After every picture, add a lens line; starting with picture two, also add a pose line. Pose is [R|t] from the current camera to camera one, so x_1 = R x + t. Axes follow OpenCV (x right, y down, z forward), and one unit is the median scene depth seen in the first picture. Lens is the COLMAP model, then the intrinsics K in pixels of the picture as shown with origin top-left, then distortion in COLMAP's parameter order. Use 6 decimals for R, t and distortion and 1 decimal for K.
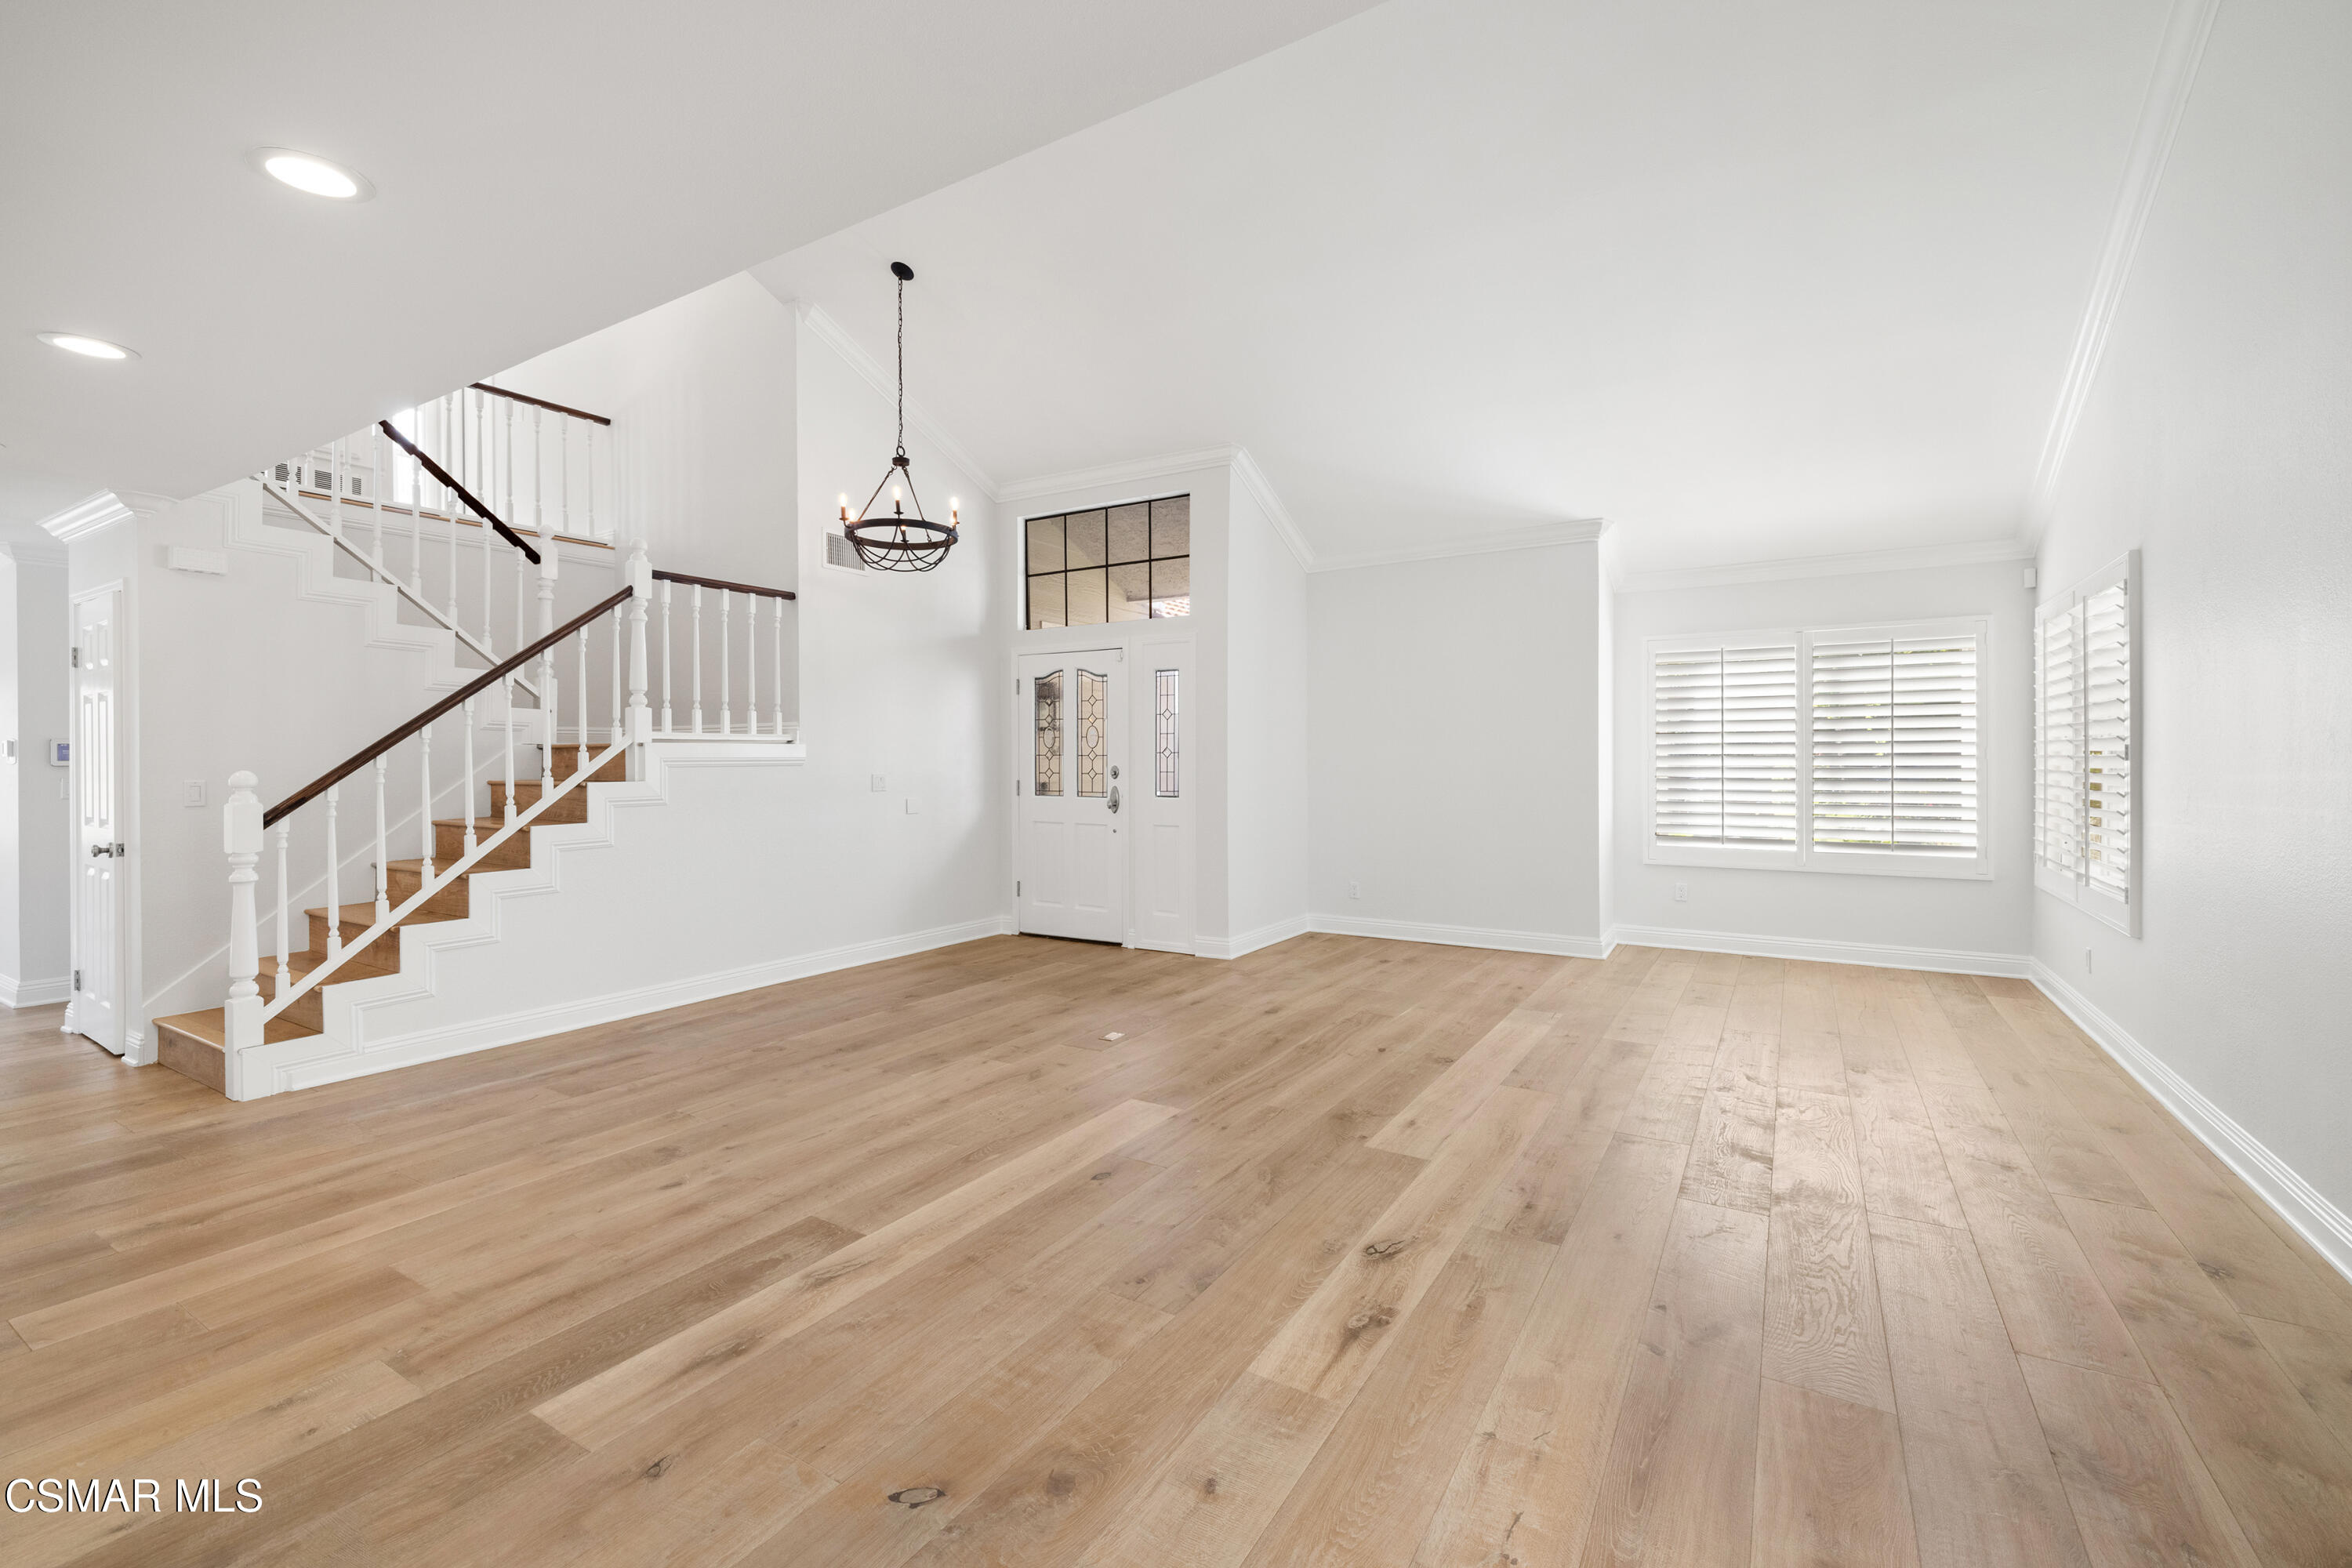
lens RADIAL K [[996.0, 0, 1180.0], [0, 996.0, 772.7], [0, 0, 1]] dist [0.001882, 0.000603]
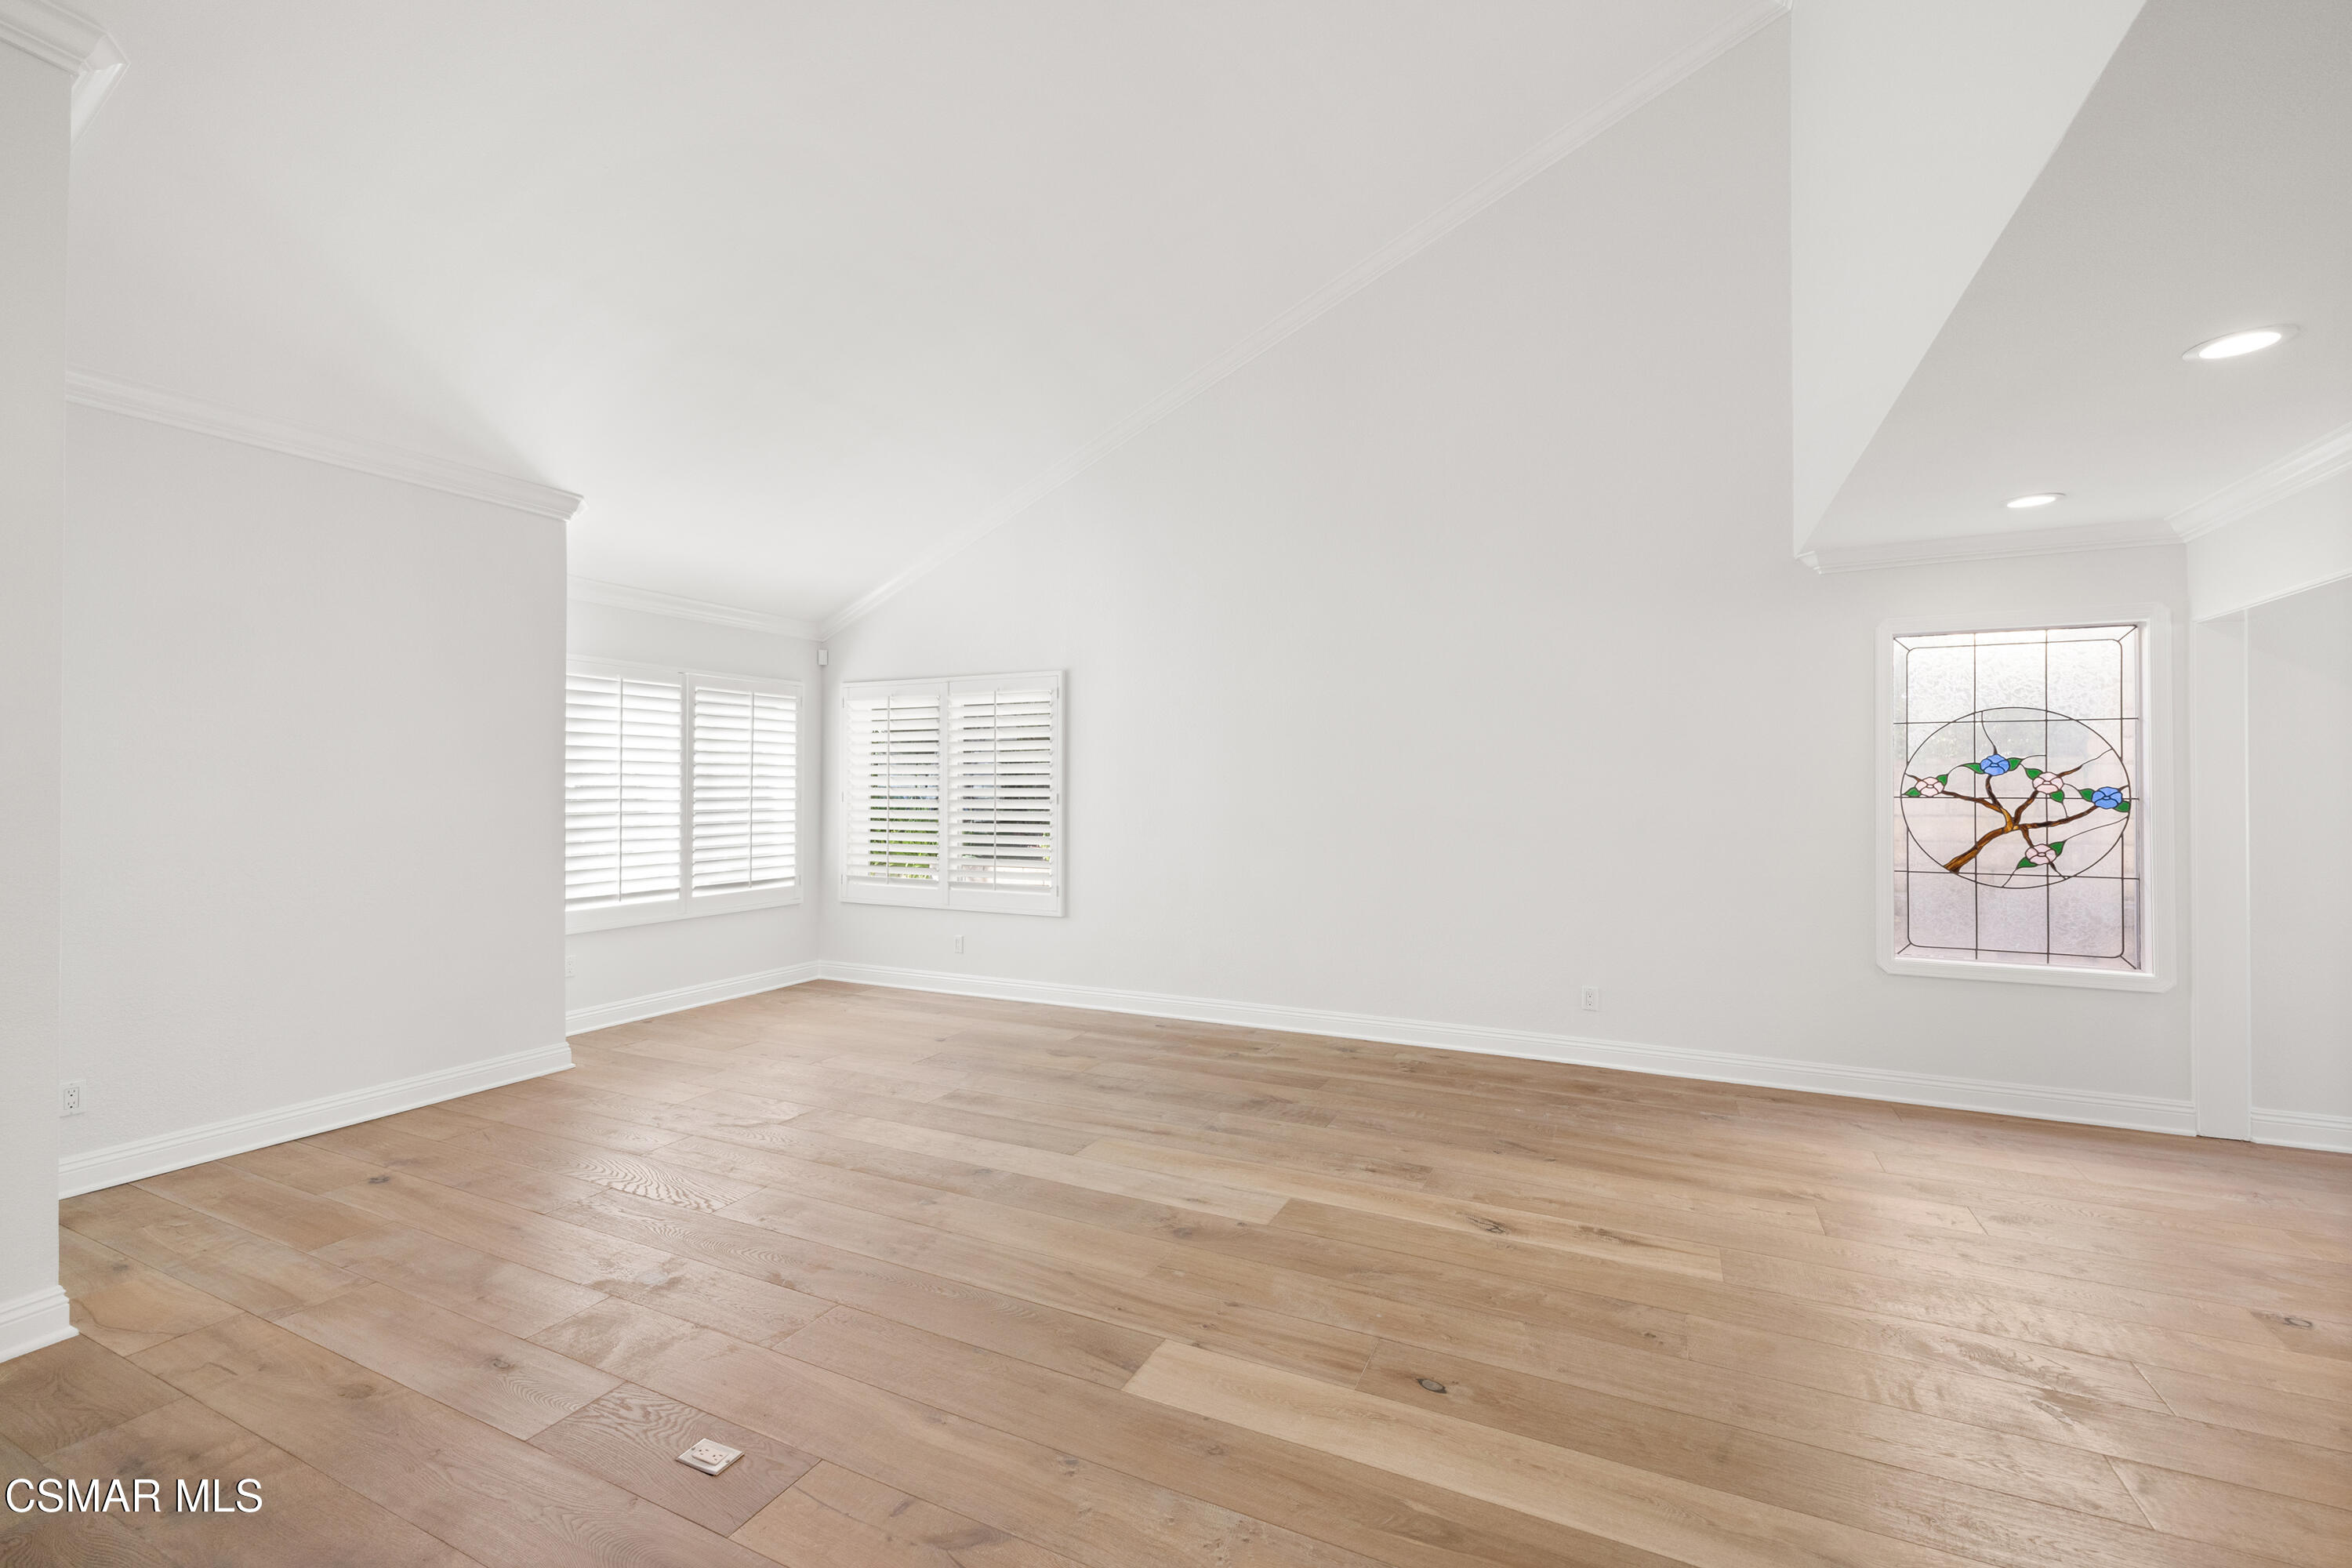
lens RADIAL K [[996.0, 0, 1178.2], [0, 996.0, 789.8], [0, 0, 1]] dist [0.001882, 0.000603]
pose [[-0.105263, 0.000999, 0.994444, -0.733186], [0.014299, 0.999898, 0.000509, -0.038466], [-0.994342, 0.014273, -0.105266, 1.156397]]
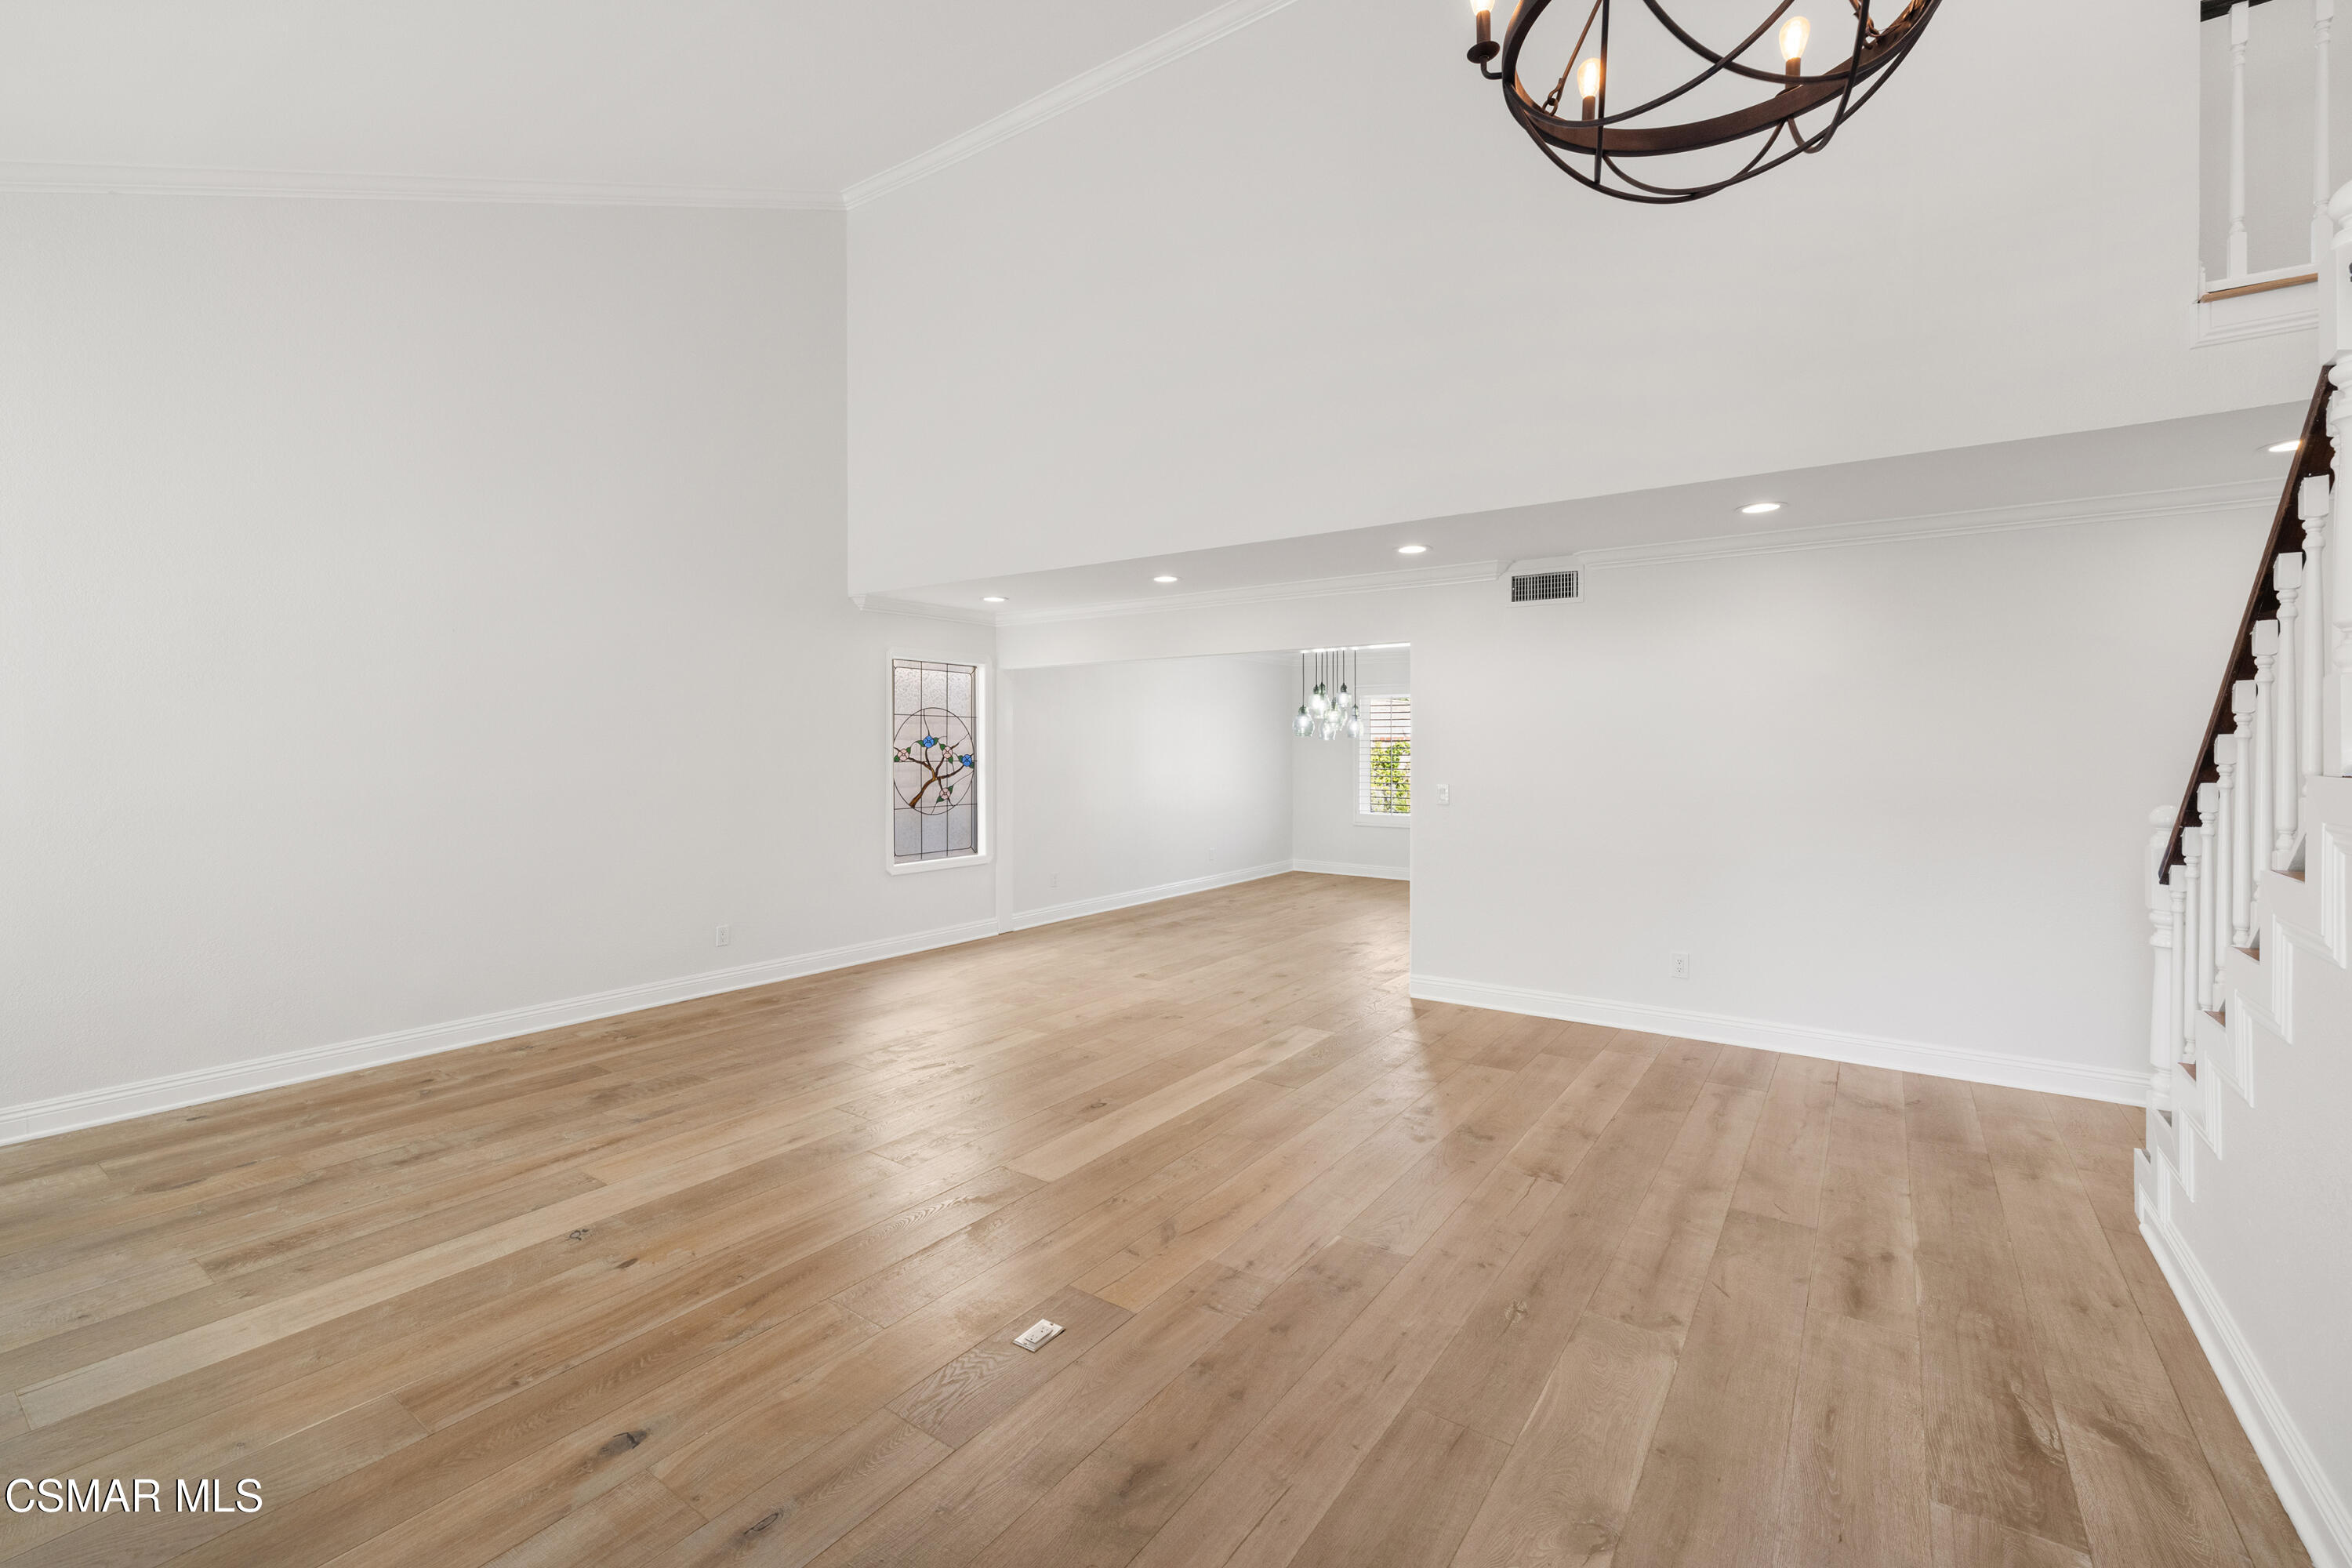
lens RADIAL K [[996.0, 0, 1204.8], [0, 996.0, 744.1], [0, 0, 1]] dist [0.001882, 0.000603]
pose [[-0.999229, 0.003641, 0.039089, -0.246909], [0.004093, 0.999926, 0.011477, -0.071994], [-0.039045, 0.011628, -0.999170, 2.096508]]
